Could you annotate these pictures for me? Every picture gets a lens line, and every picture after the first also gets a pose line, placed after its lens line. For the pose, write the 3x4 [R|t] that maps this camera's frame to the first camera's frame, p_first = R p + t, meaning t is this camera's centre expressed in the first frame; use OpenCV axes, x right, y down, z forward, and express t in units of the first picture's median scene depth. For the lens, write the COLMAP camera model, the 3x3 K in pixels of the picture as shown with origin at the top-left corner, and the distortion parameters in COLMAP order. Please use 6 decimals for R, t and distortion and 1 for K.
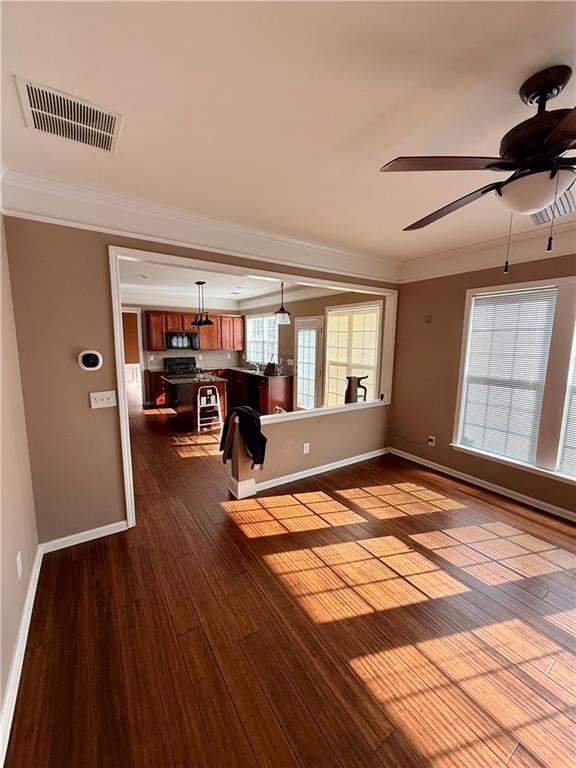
lens RADIAL K [[307.3, 0, 288.0], [0, 307.3, 384.0], [0, 0, 1]] dist [-0.001201, -0.000178]
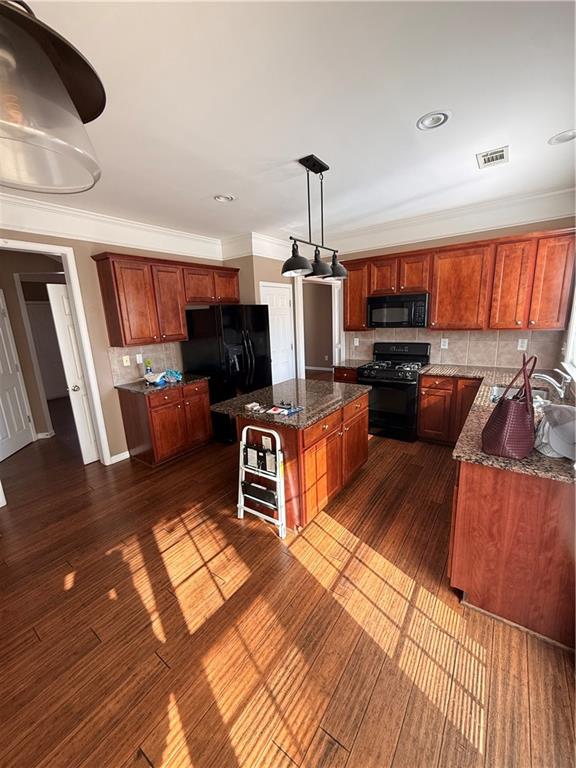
lens RADIAL K [[307.3, 0, 288.0], [0, 307.3, 384.0], [0, 0, 1]] dist [-0.001201, -0.000178]
pose [[0.356498, 0.185623, -0.915671, 0.086293], [-0.093763, 0.982225, 0.162610, -0.091358], [0.929579, 0.027886, 0.367566, 0.671970]]
